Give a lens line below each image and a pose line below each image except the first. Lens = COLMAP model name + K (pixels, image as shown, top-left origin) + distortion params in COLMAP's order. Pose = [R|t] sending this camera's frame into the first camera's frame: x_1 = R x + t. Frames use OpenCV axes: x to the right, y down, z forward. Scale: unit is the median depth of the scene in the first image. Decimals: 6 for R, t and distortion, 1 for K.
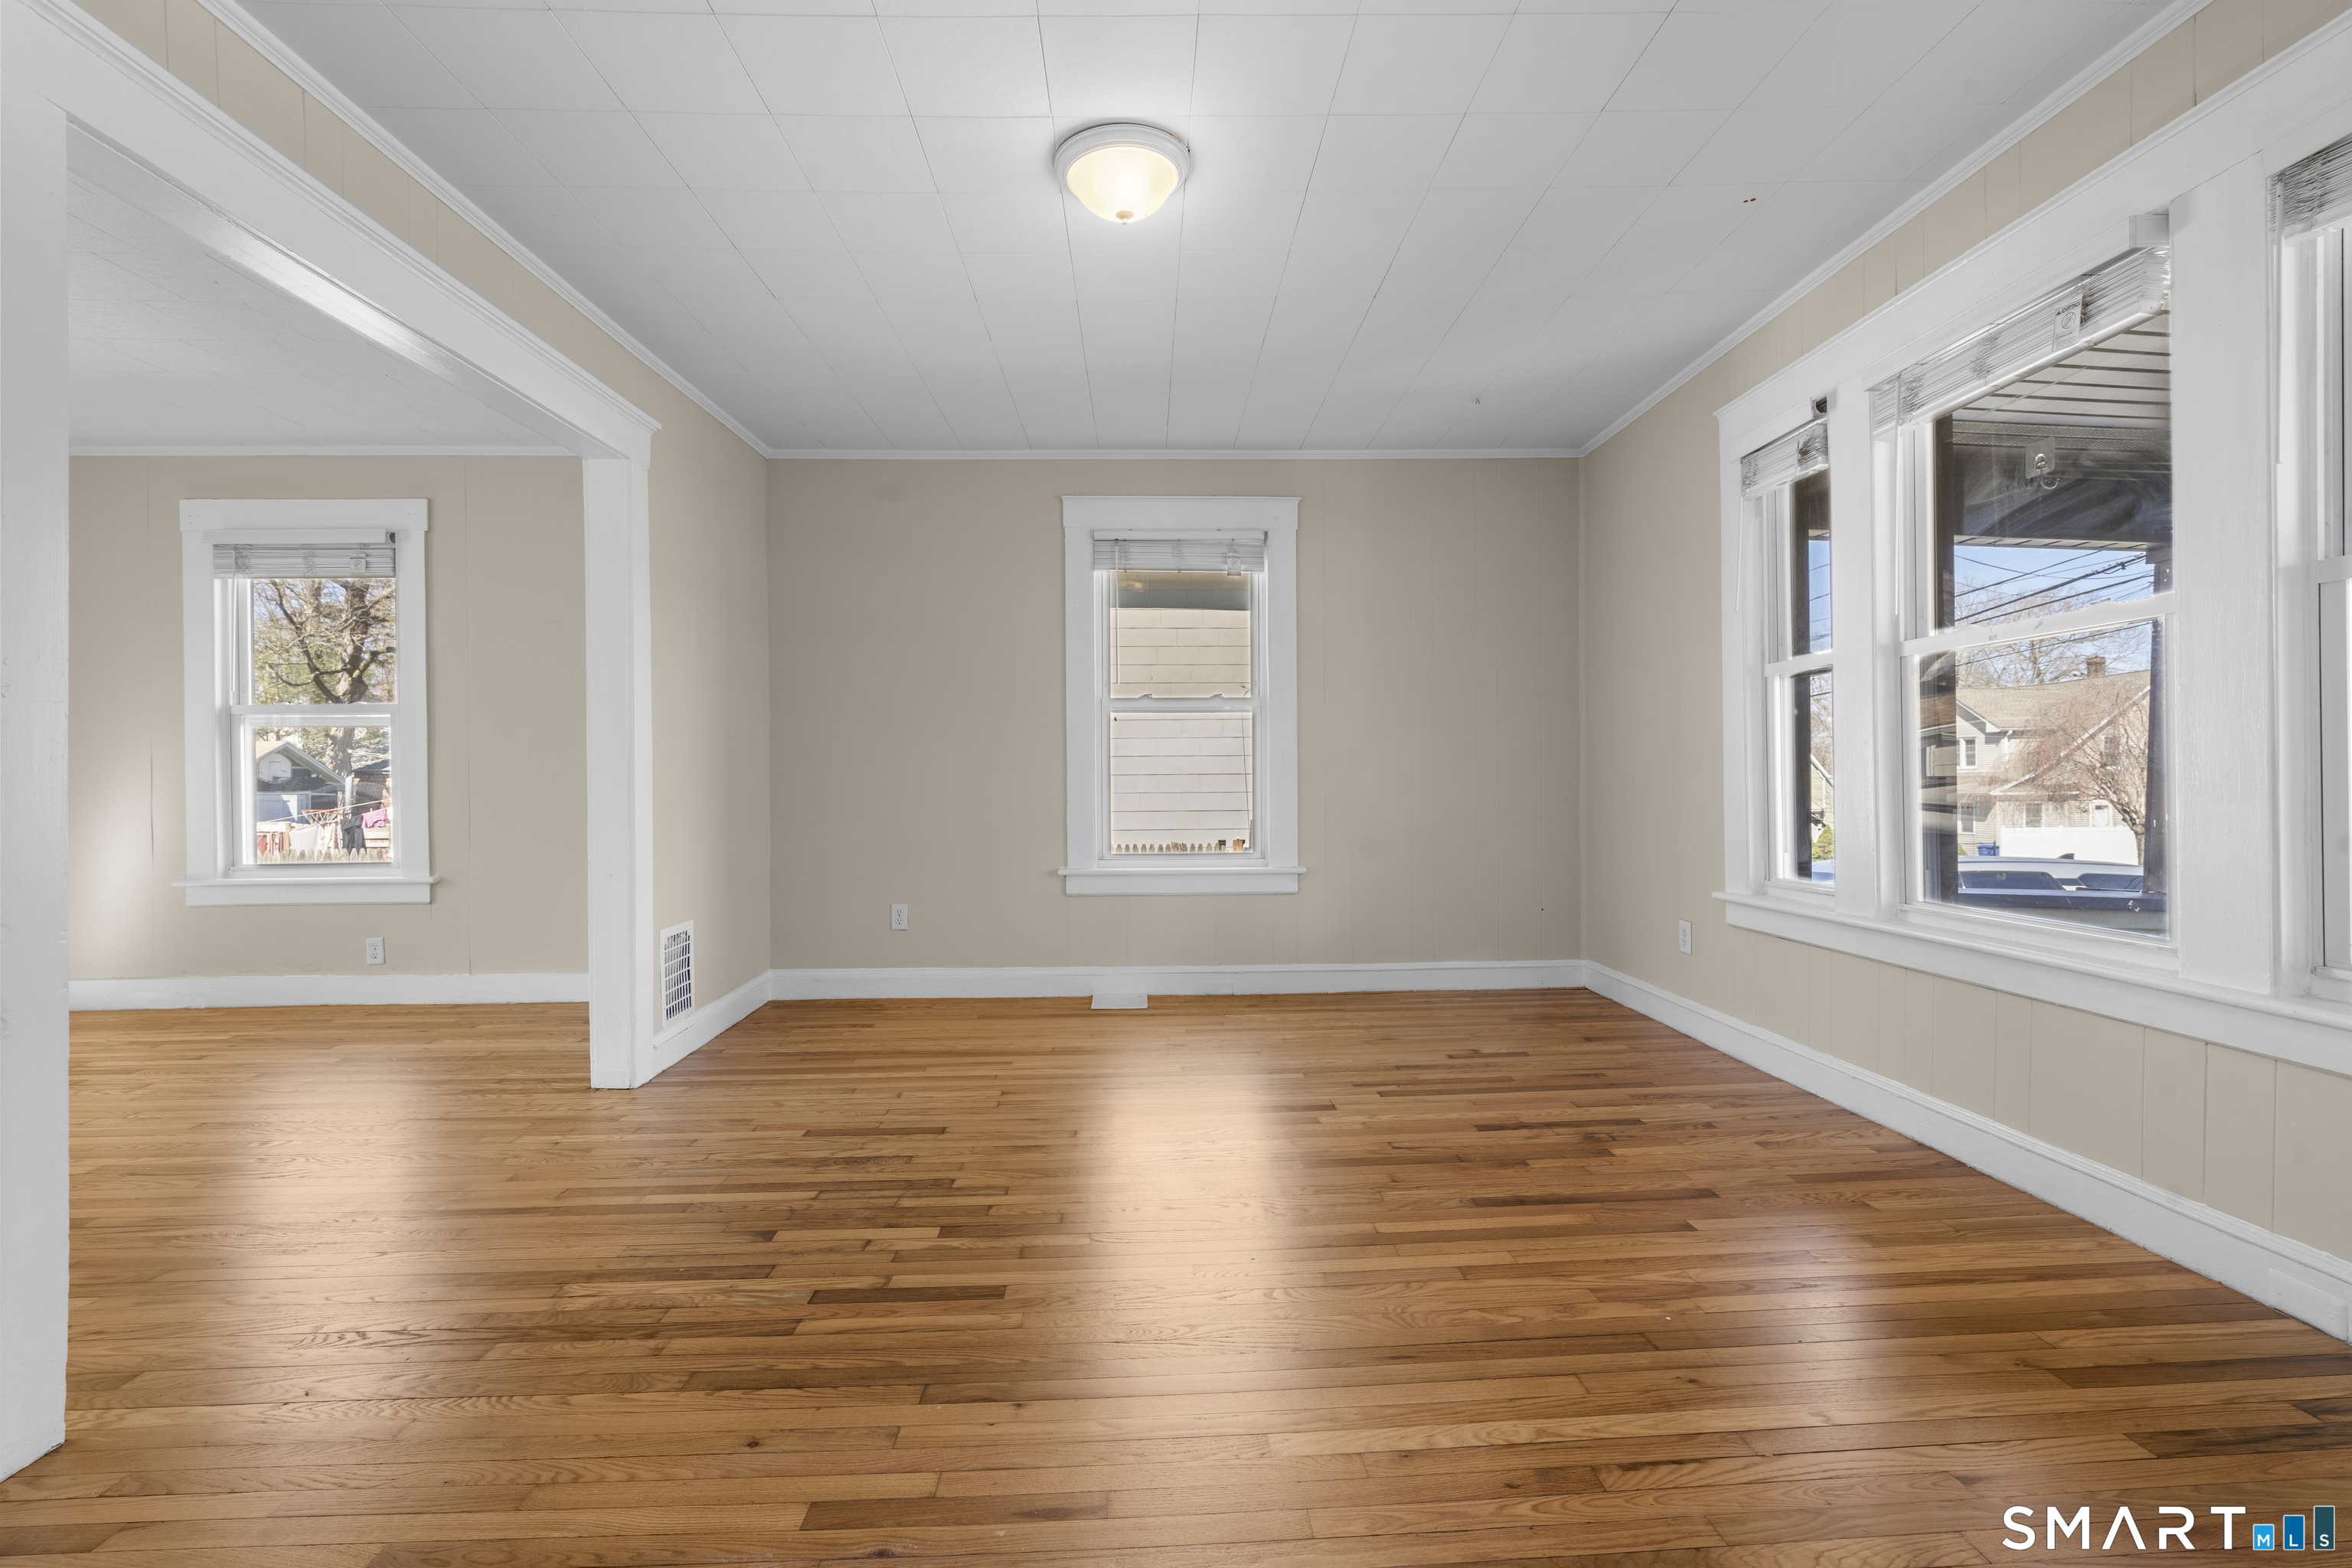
lens RADIAL K [[1053.2, 0, 1175.2], [0, 1053.2, 782.9], [0, 0, 1]] dist [-0.010644, 0.005123]
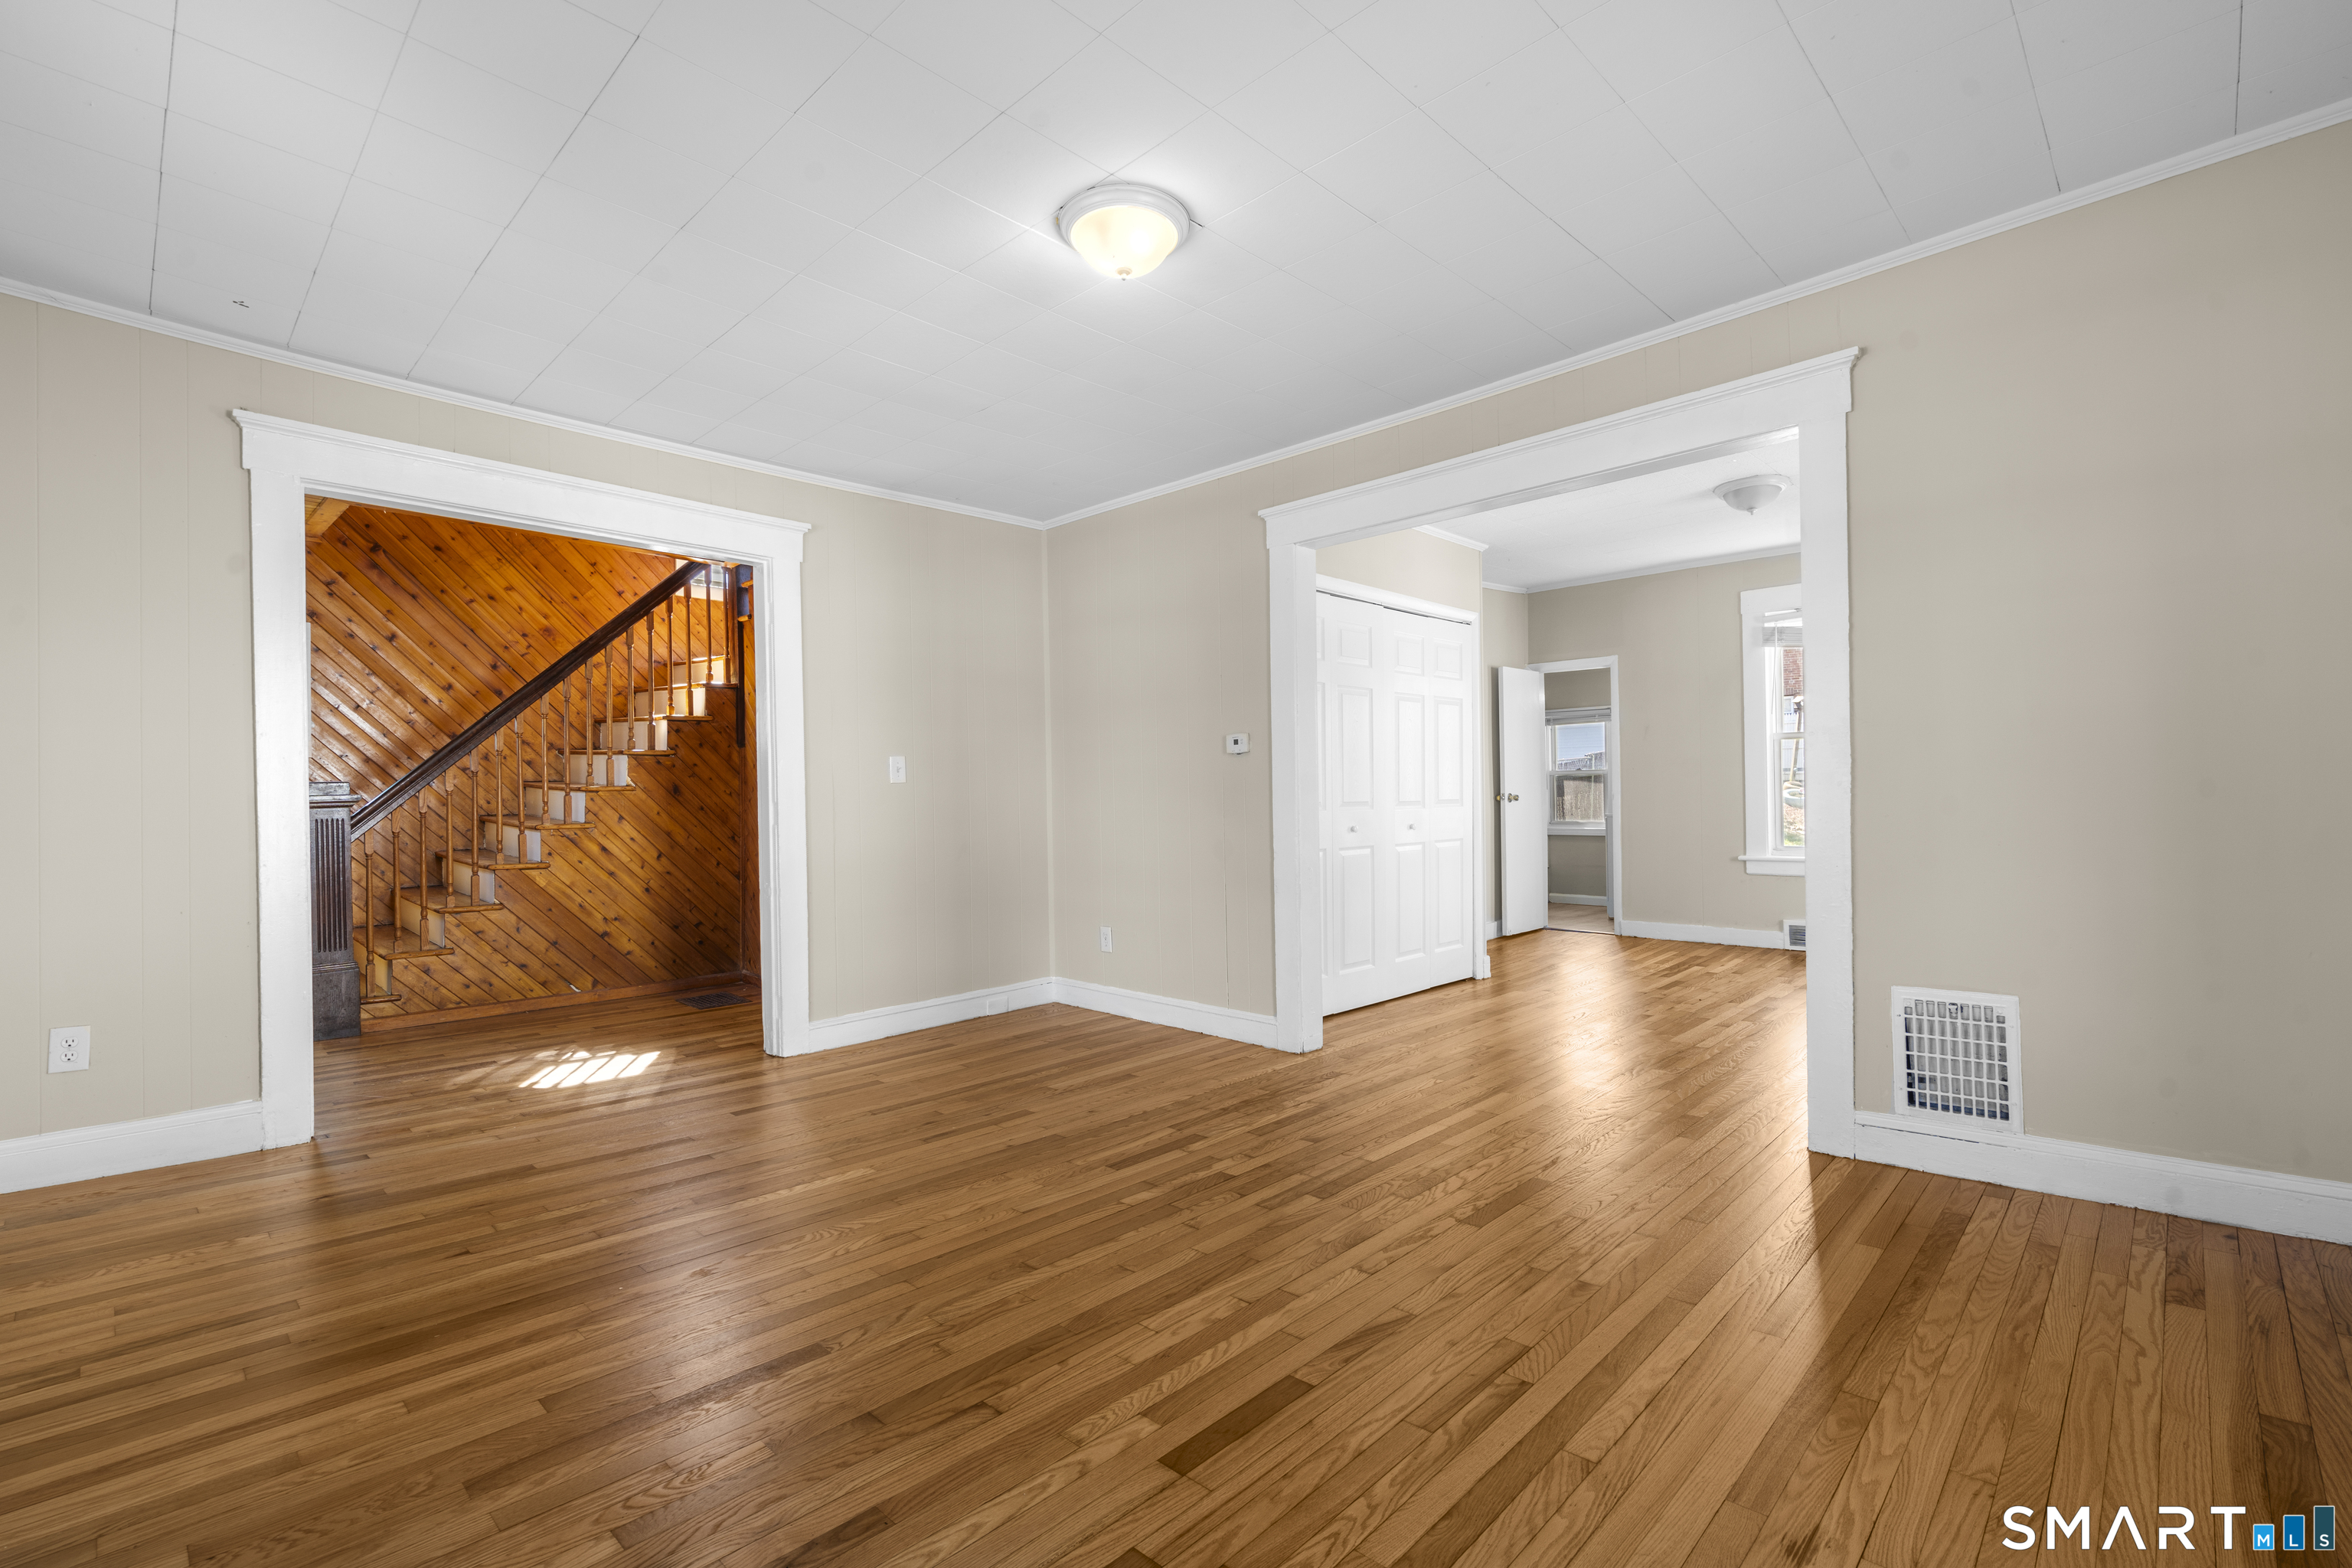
lens RADIAL K [[1053.2, 0, 1176.3], [0, 1053.2, 793.4], [0, 0, 1]] dist [-0.010644, 0.005123]
pose [[-0.724069, 0.018891, -0.689469, 0.415011], [0.024461, 0.999699, 0.001703, -0.015551], [0.689294, -0.015632, -0.724313, 1.158056]]
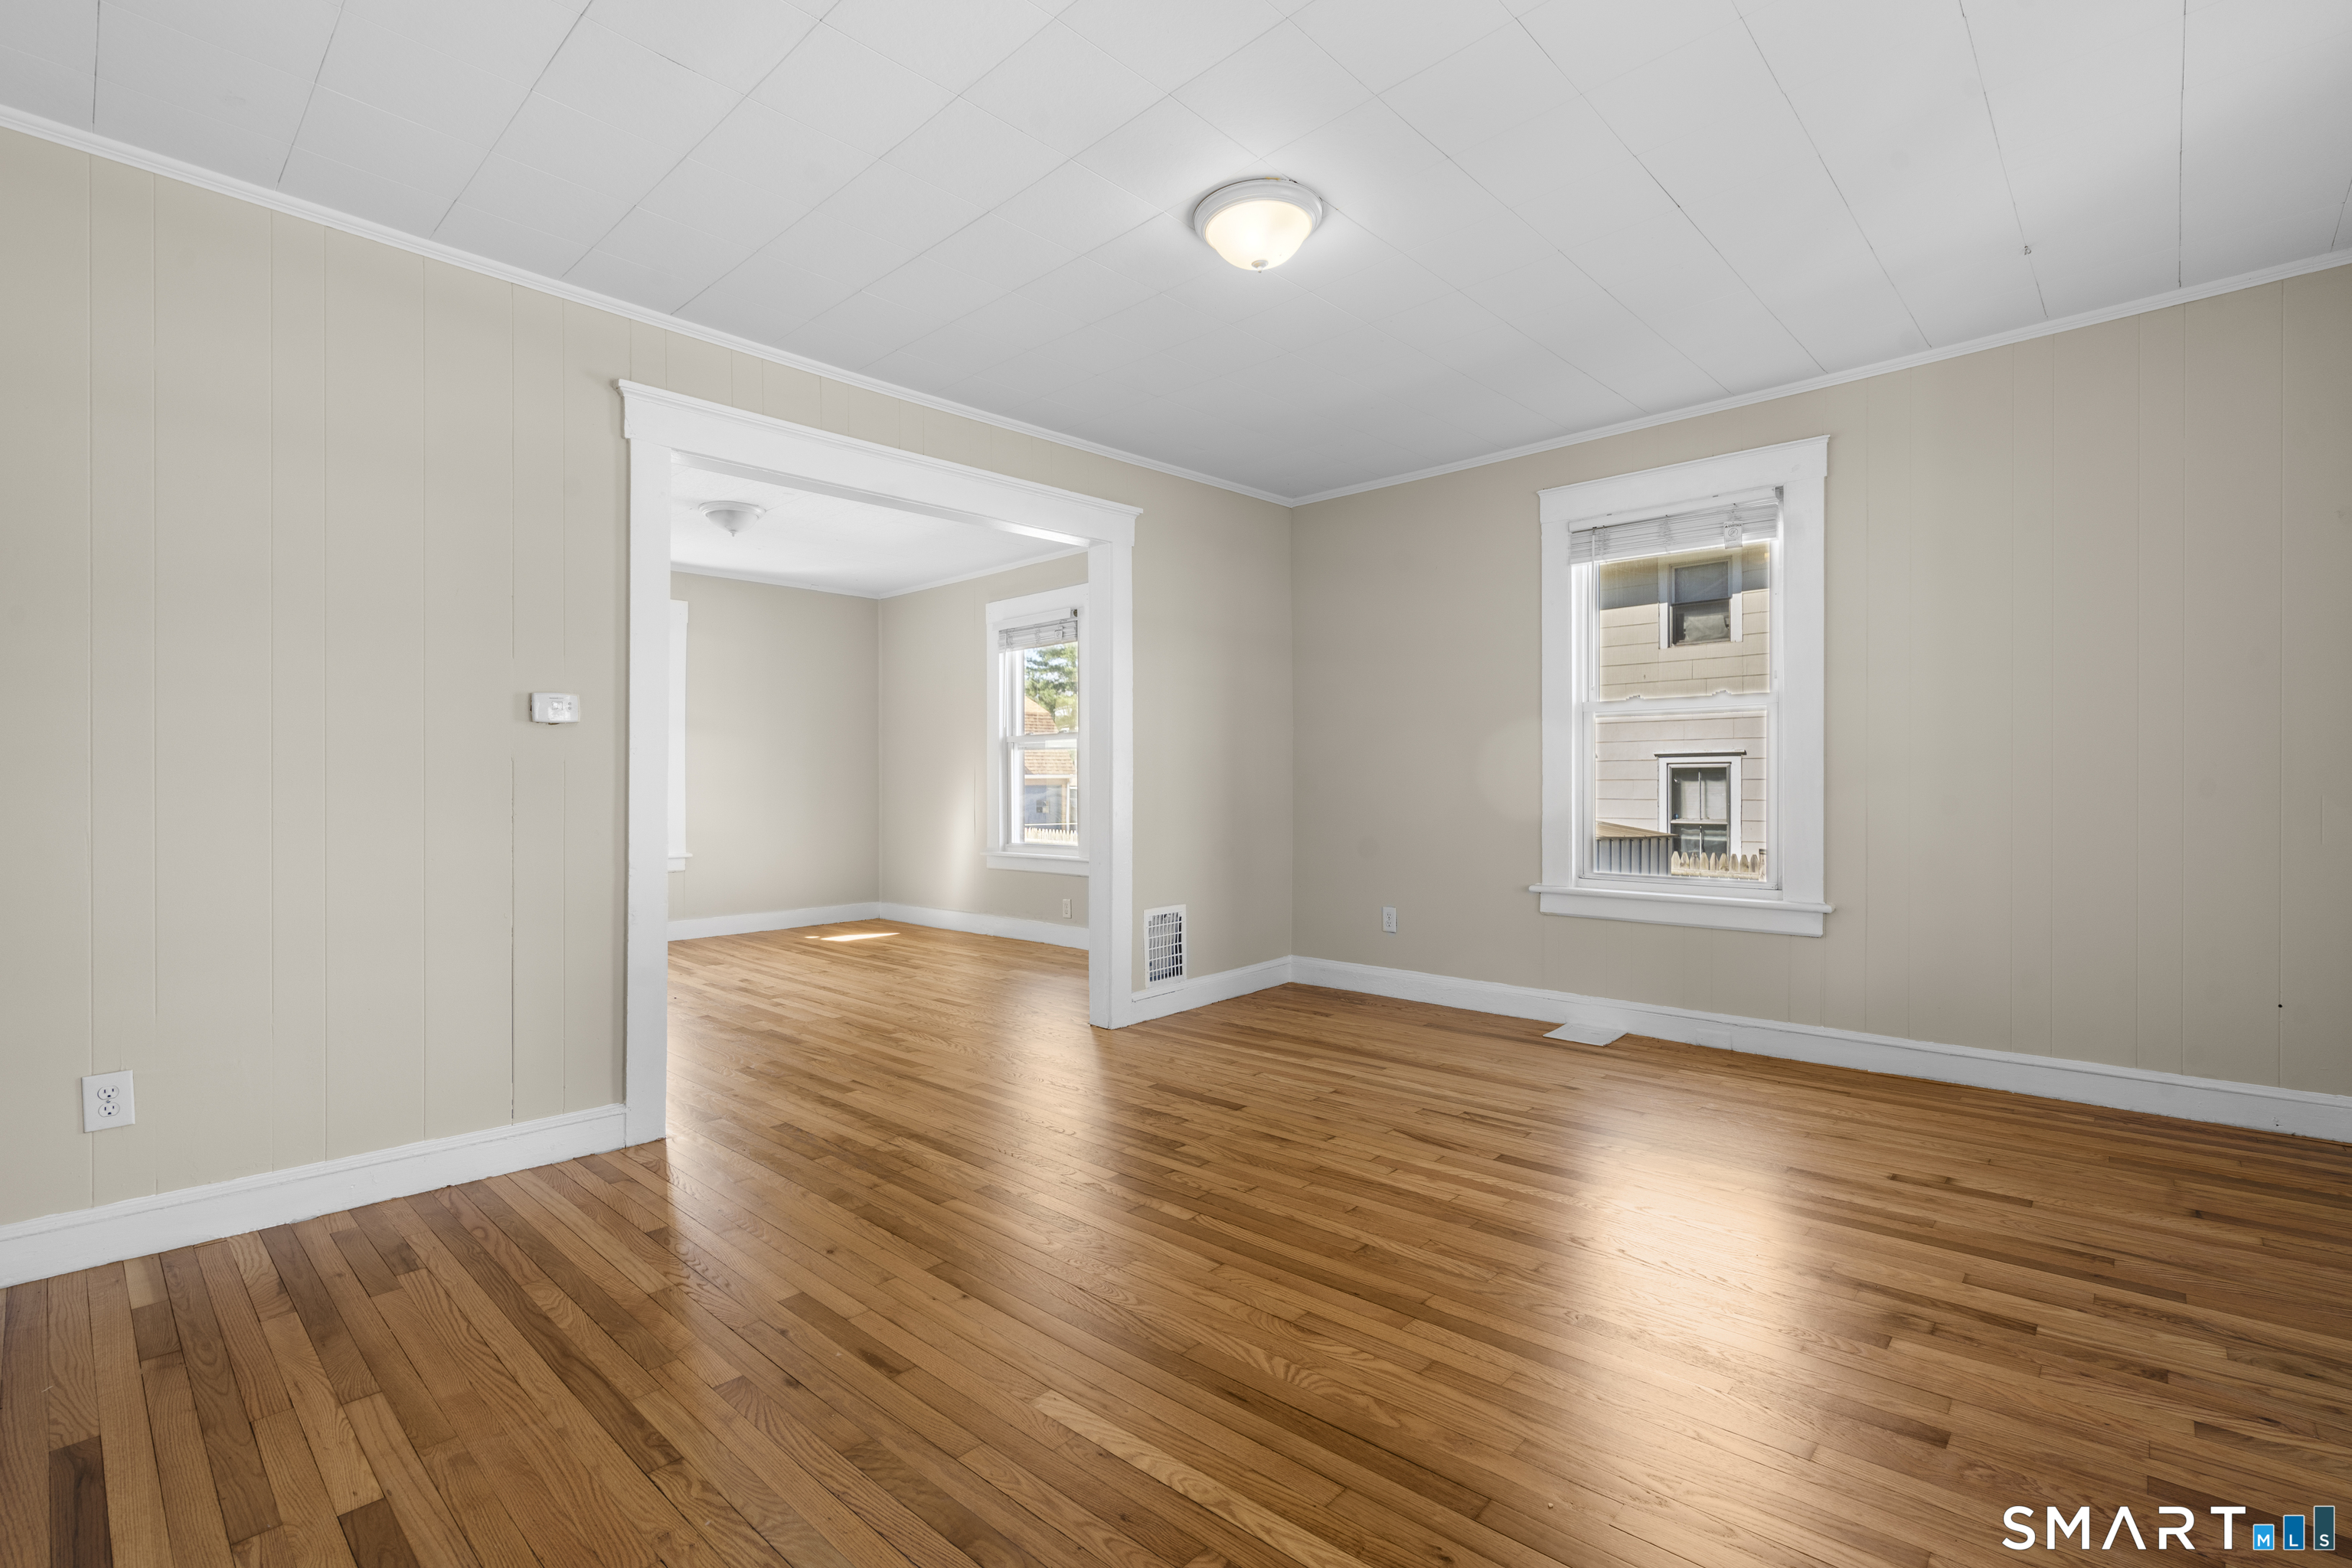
lens RADIAL K [[1053.2, 0, 1175.8], [0, 1053.2, 788.0], [0, 0, 1]] dist [-0.010644, 0.005123]
pose [[0.707522, 0.007399, -0.706653, 0.415640], [-0.003604, 0.999970, 0.006861, -0.014136], [0.706682, -0.002308, 0.707527, 0.127279]]
